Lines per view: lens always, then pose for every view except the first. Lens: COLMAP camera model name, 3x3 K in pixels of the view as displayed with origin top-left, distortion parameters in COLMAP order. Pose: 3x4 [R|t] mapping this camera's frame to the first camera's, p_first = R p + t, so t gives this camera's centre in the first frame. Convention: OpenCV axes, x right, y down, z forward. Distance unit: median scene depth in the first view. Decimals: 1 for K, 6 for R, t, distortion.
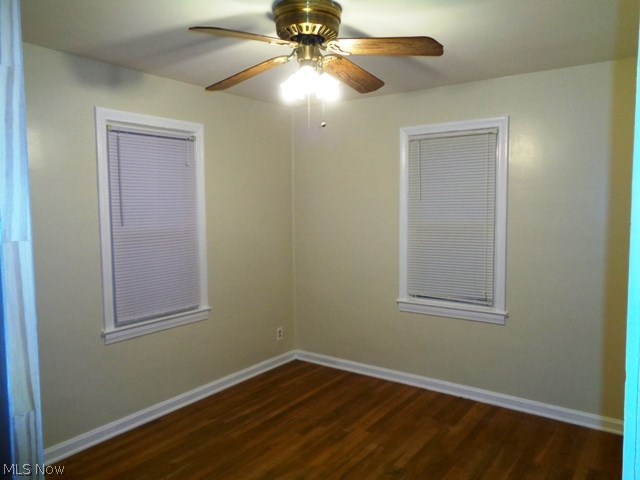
lens RADIAL K [[485.4, 0, 320.6], [0, 485.4, 240.9], [0, 0, 1]] dist [0.004754, 0.022288]
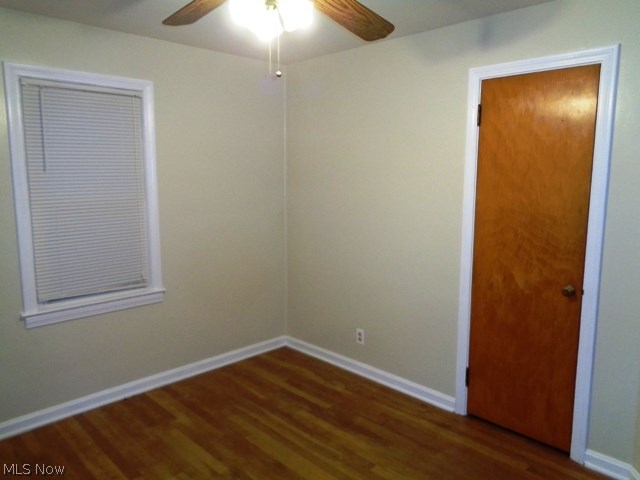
lens RADIAL K [[485.4, 0, 324.0], [0, 485.4, 237.8], [0, 0, 1]] dist [0.004754, 0.022288]
pose [[0.164538, -0.123935, 0.978554, -0.518175], [0.077960, 0.990605, 0.112353, -0.038206], [-0.983285, 0.057802, 0.172654, 0.527022]]
